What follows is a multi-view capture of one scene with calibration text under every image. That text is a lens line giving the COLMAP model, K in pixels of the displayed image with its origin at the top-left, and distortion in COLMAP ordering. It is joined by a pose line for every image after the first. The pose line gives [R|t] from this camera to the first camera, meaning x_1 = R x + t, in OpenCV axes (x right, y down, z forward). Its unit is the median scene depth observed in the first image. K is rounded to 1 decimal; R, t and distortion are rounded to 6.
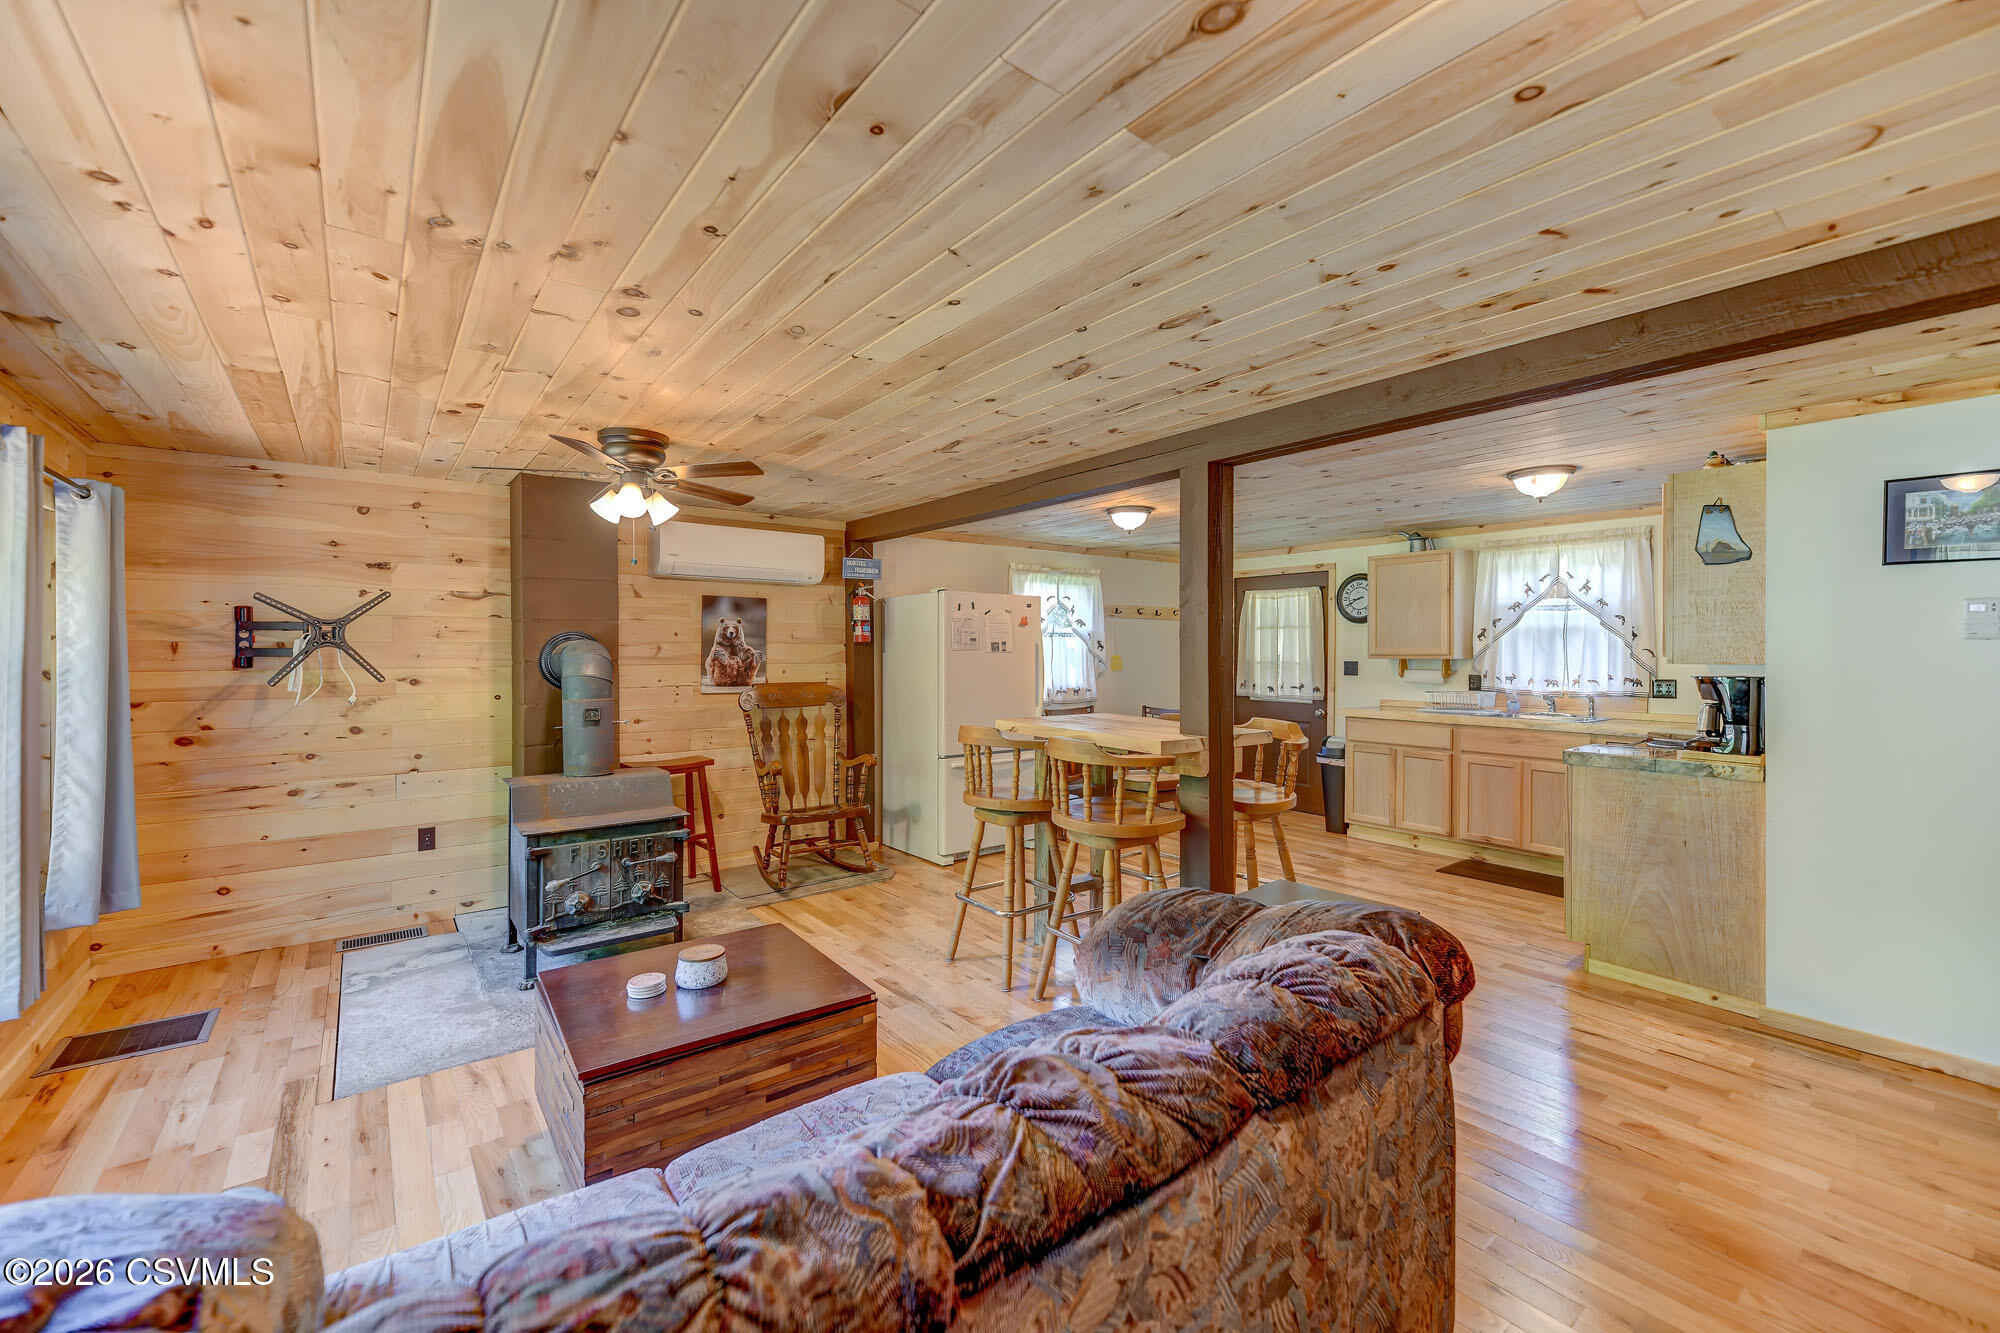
lens RADIAL K [[798.6, 0, 1000.0], [0, 798.6, 666.5], [0, 0, 1]] dist [0.002568, -0.000362]
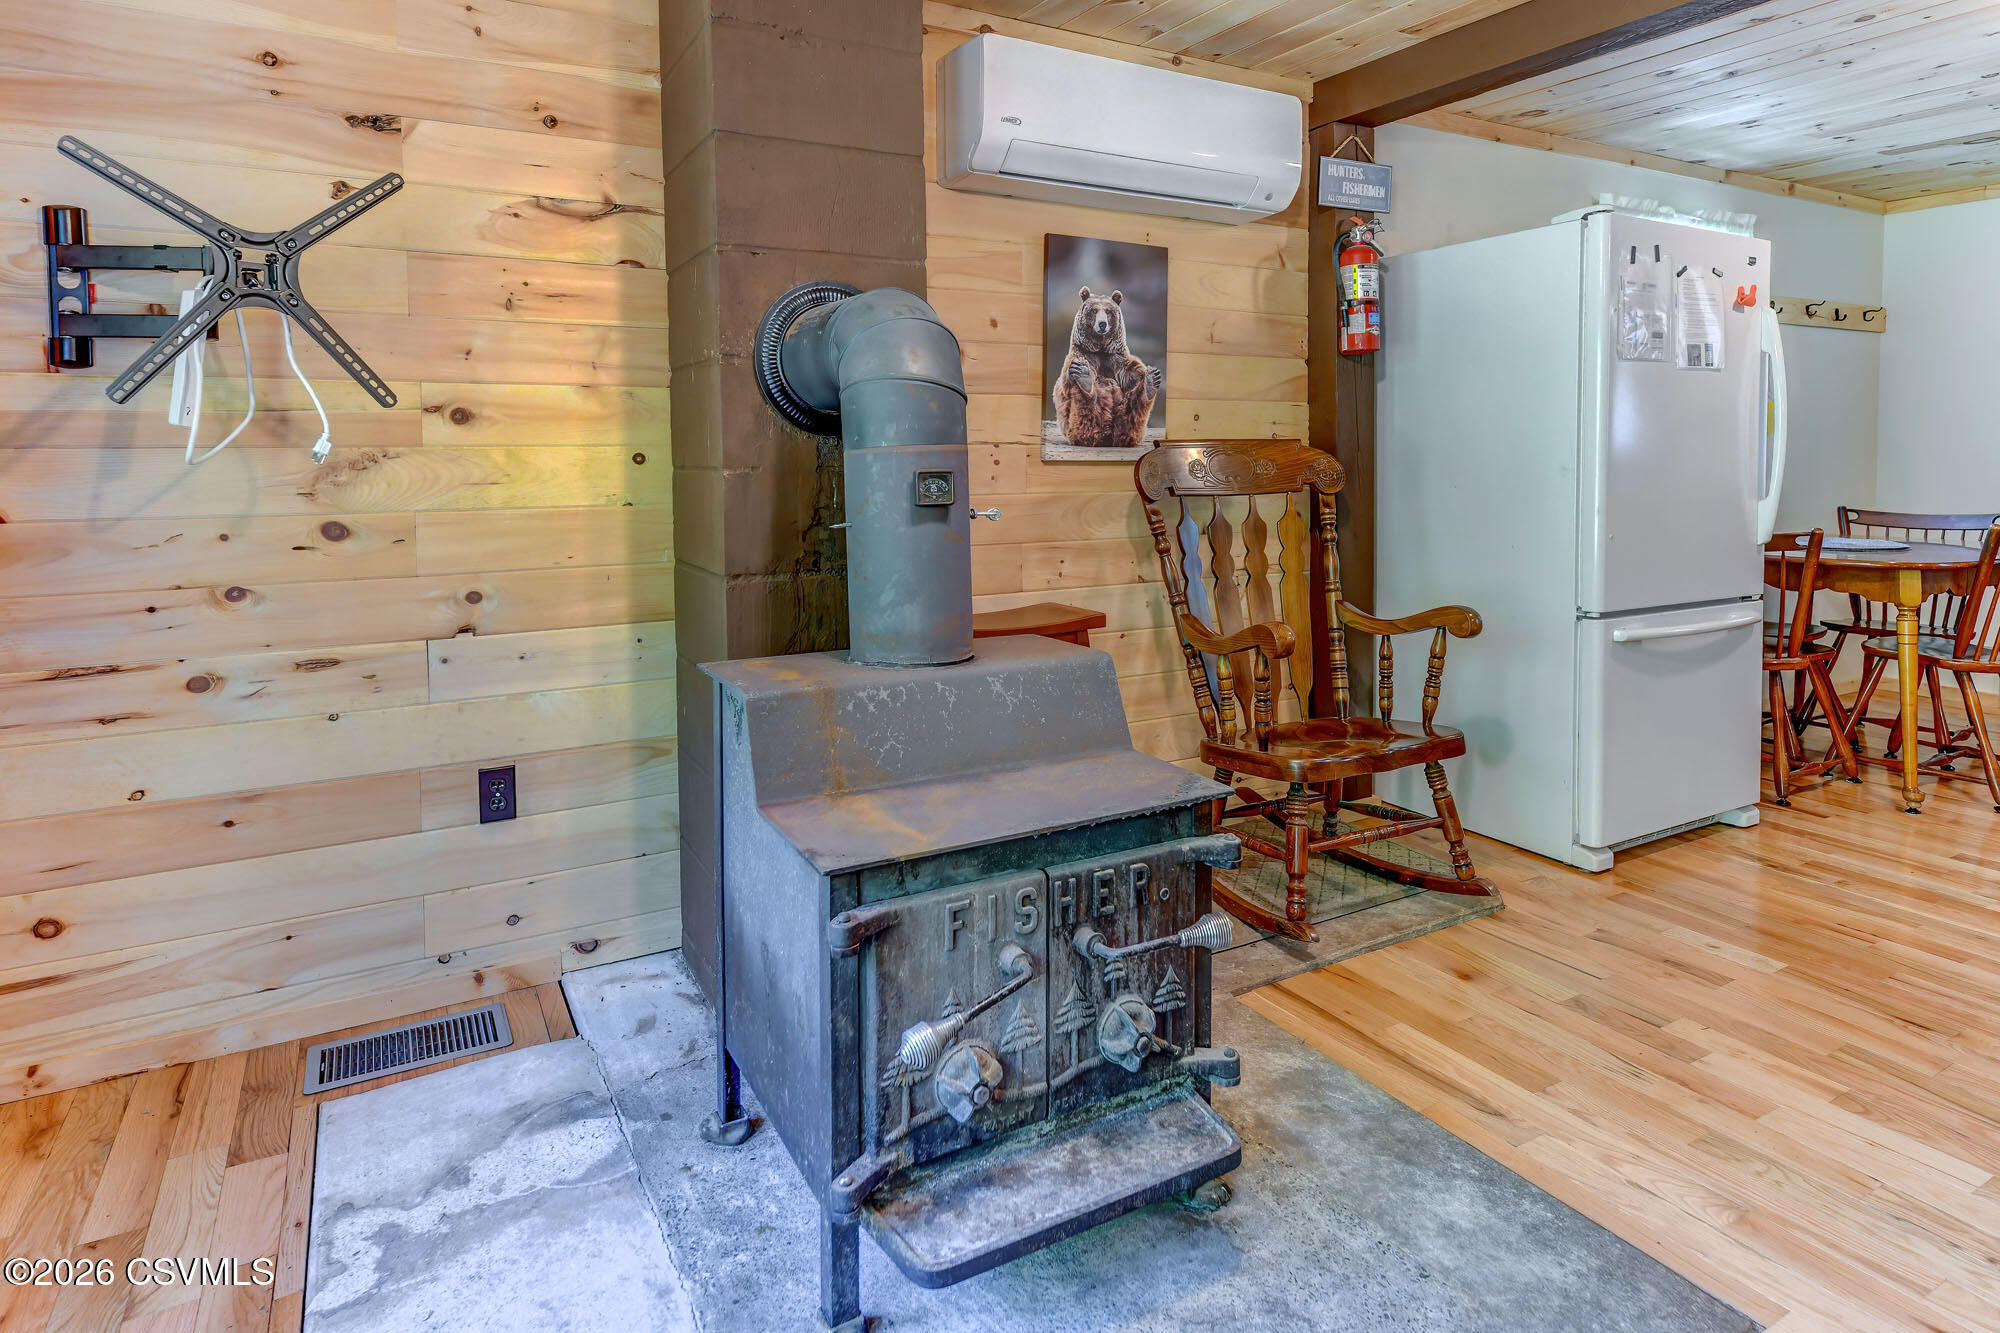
lens RADIAL K [[1137.6, 0, 995.5], [0, 1137.6, 526.1], [0, 0, 1]] dist [0.004570, 0.000787]
pose [[0.985447, 0.006953, -0.169841, -0.373243], [0.001661, 0.998721, 0.050526, 0.048076], [0.169975, -0.050073, 0.984175, 0.482644]]
